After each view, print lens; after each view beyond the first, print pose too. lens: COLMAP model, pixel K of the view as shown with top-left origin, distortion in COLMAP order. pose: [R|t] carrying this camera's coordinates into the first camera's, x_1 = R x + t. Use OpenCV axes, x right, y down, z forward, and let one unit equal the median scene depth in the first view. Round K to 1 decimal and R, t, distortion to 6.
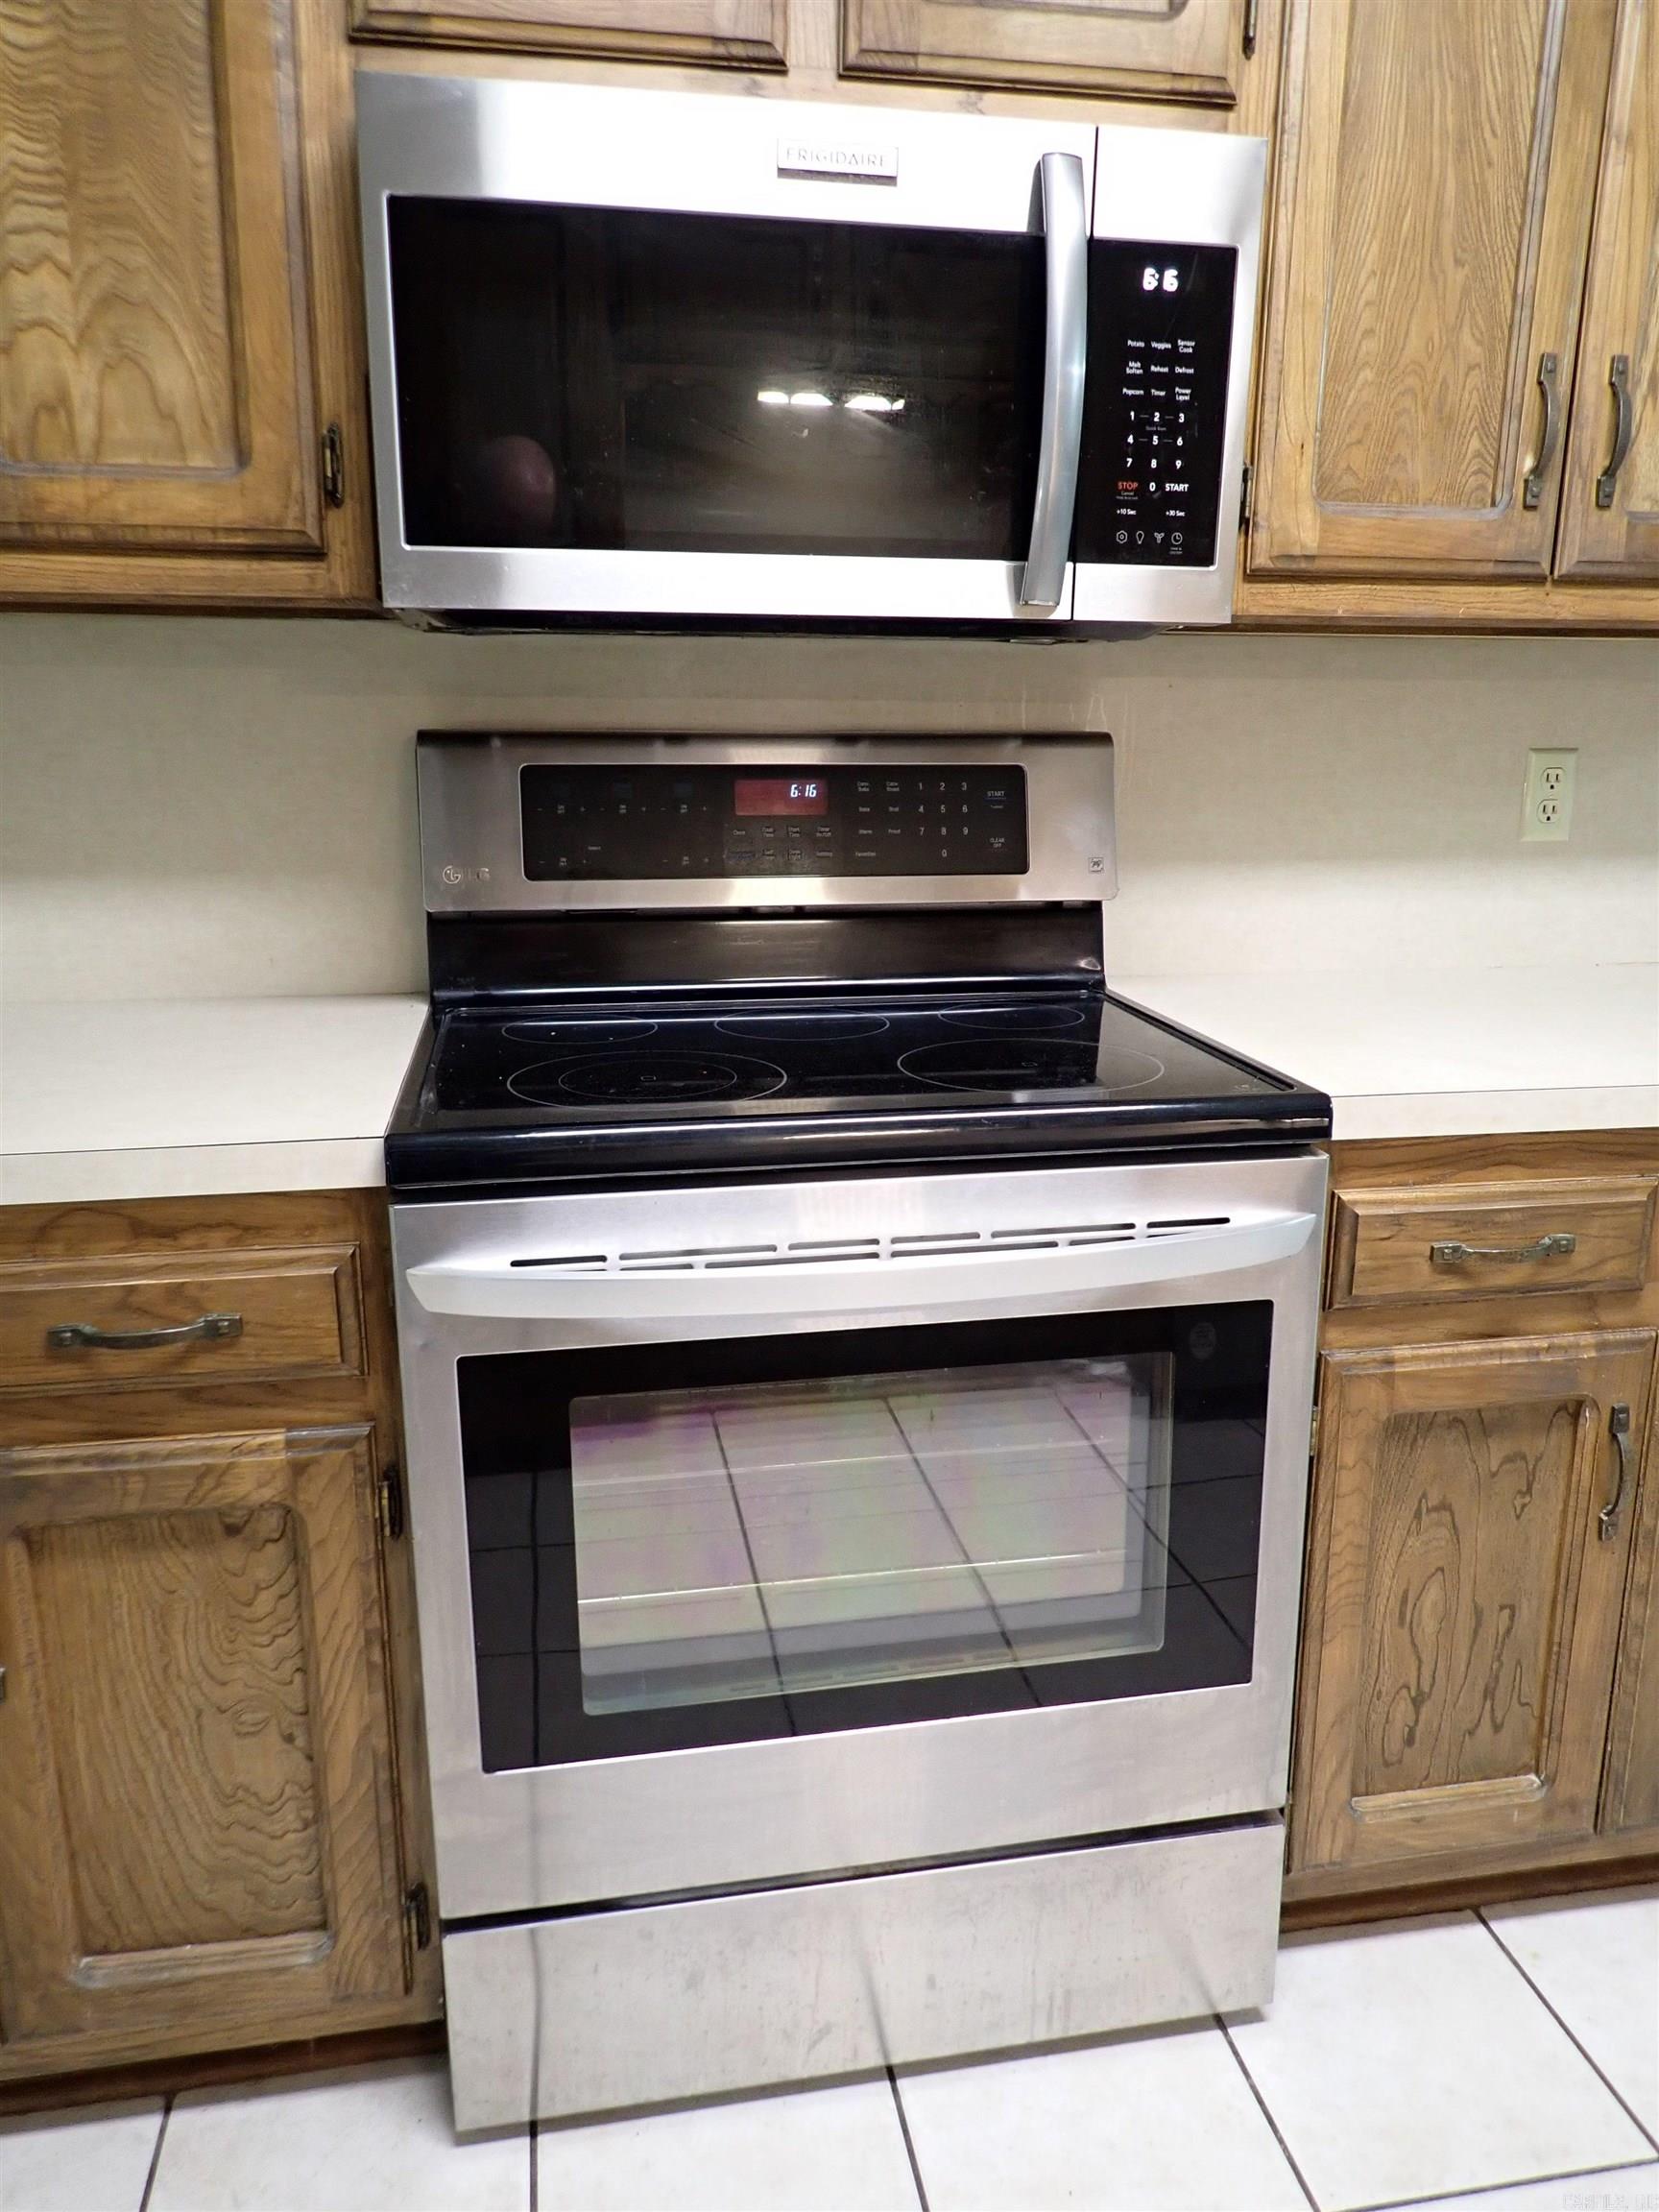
lens RADIAL K [[1607.5, 0, 833.4], [0, 1607.5, 1123.1], [0, 0, 1]] dist [-0.009007, 0.006659]
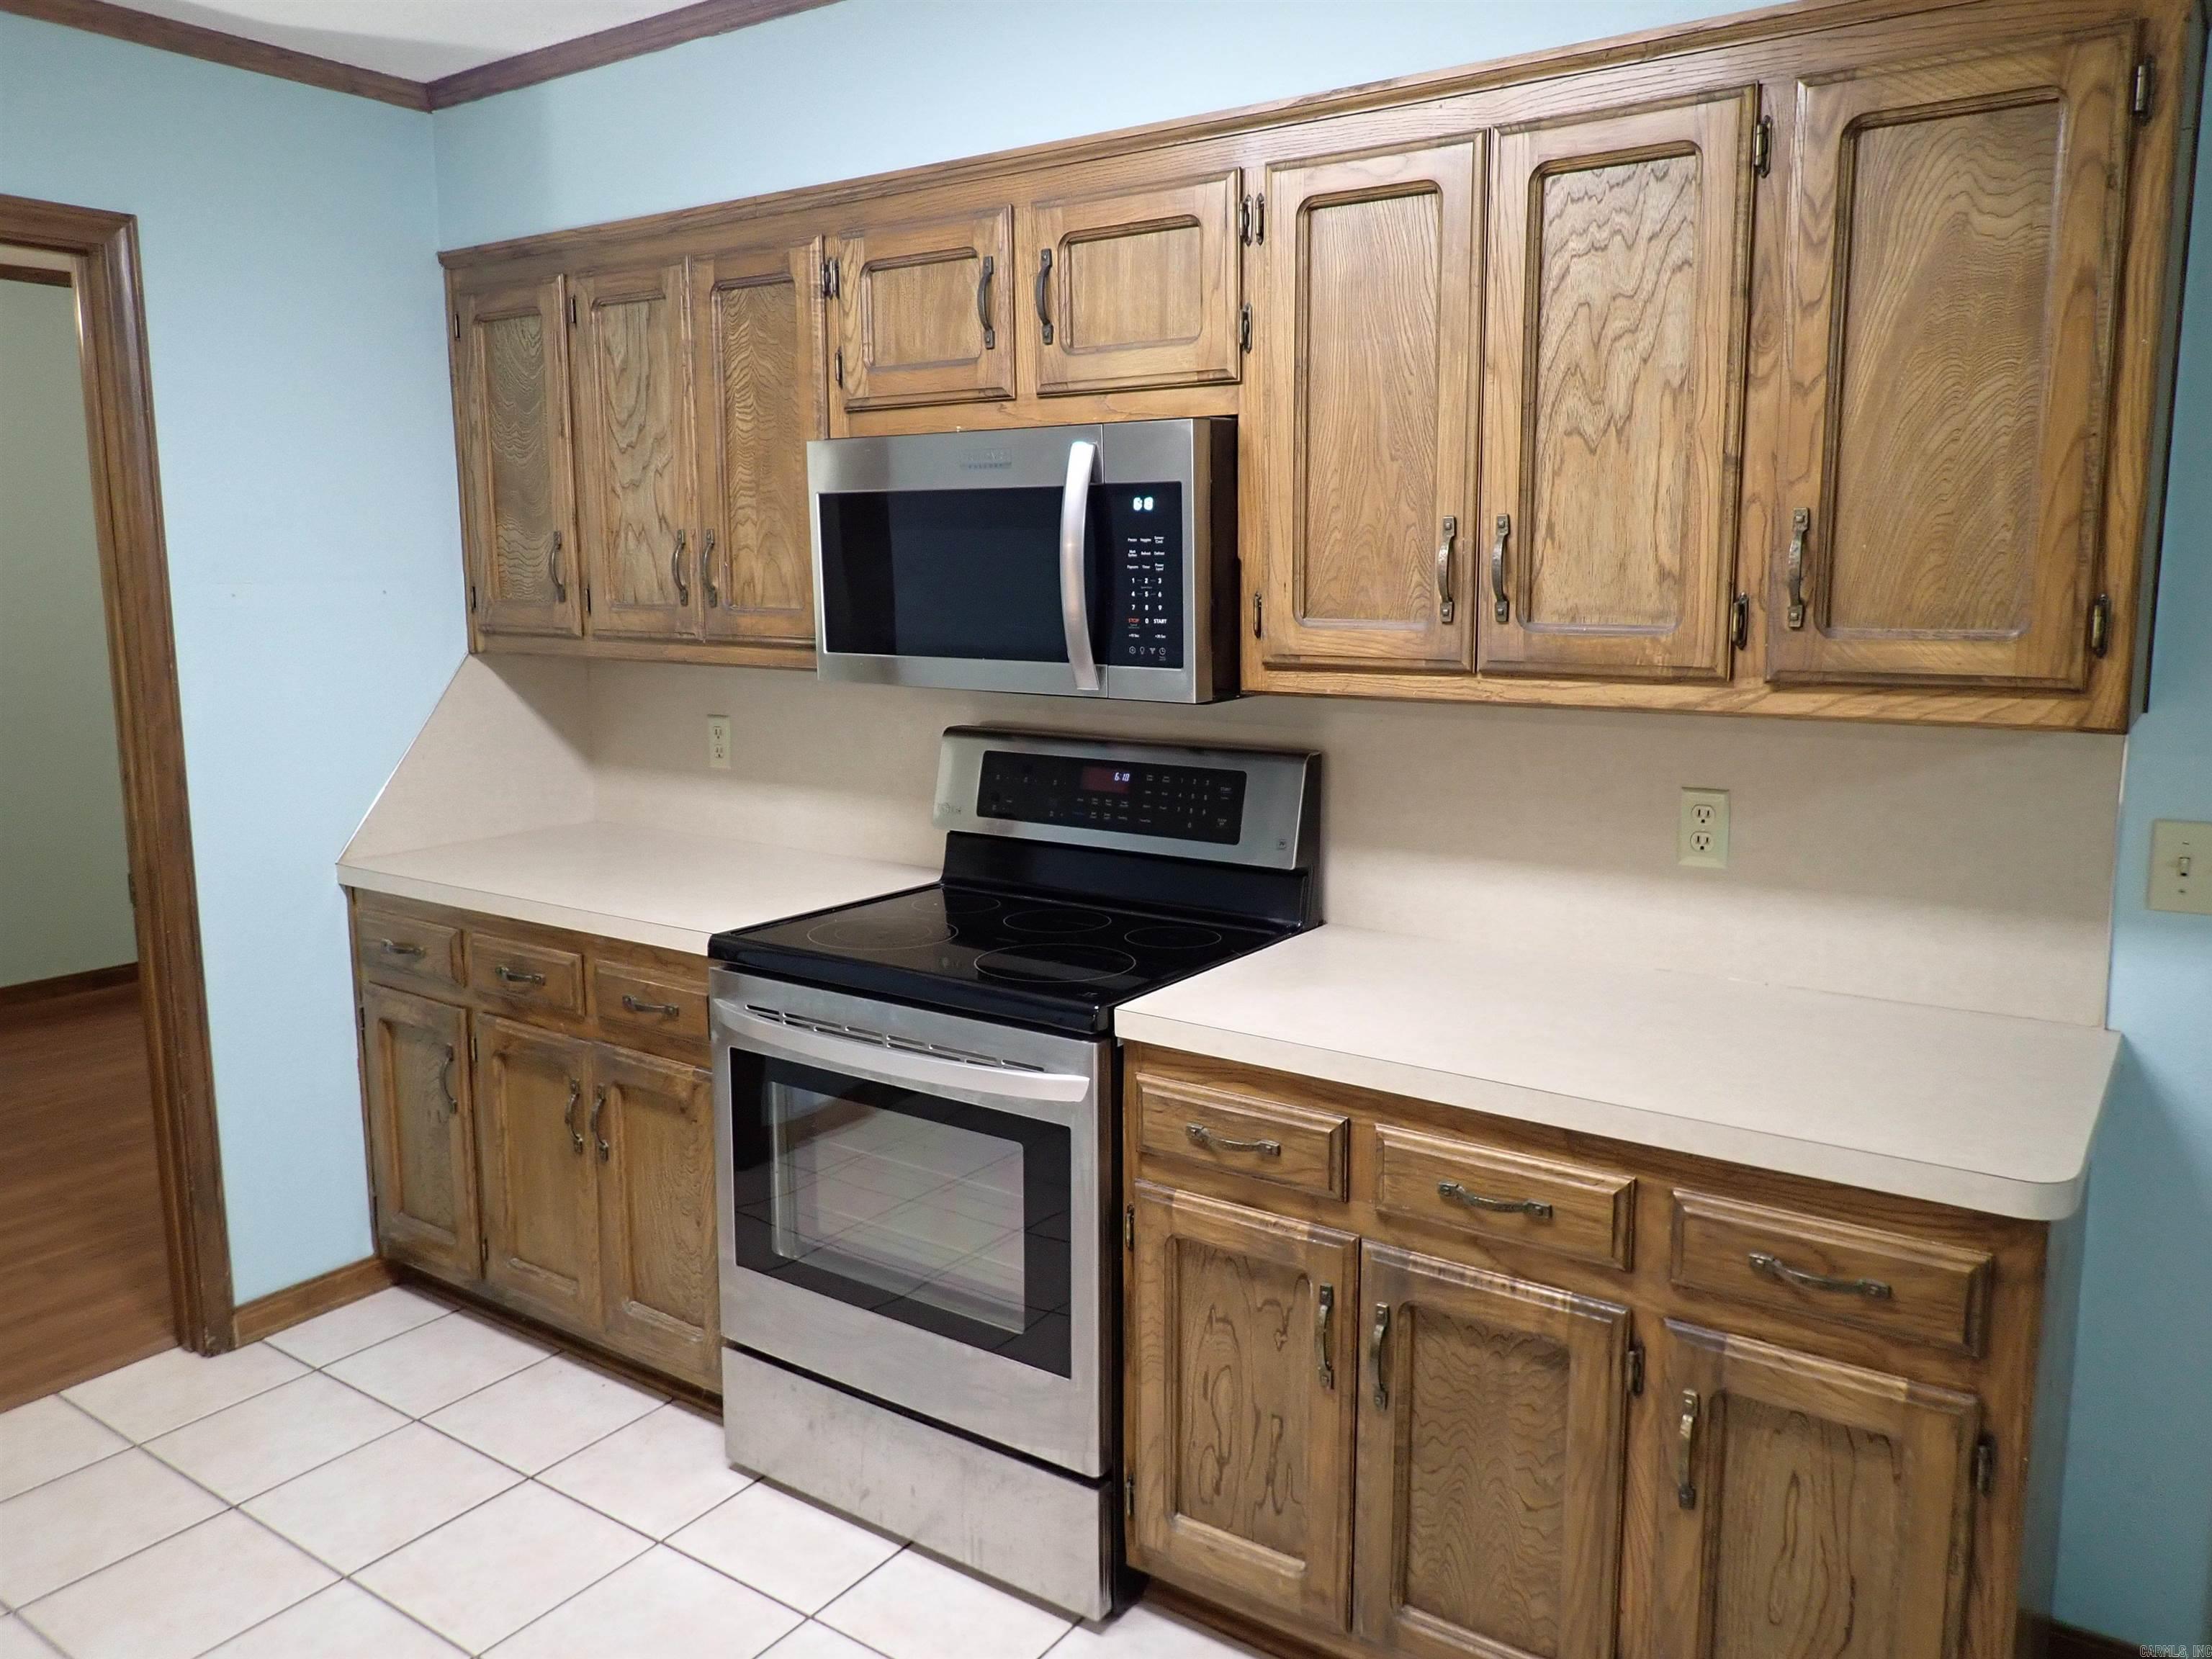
lens RADIAL K [[1607.5, 0, 1112.5], [0, 1607.5, 819.3], [0, 0, 1]] dist [-0.009007, 0.006659]
pose [[0.703319, 0.104943, -0.703086, 1.283071], [-0.172049, 0.984768, -0.025119, -0.146752], [0.689740, 0.138632, 0.710661, -0.143147]]
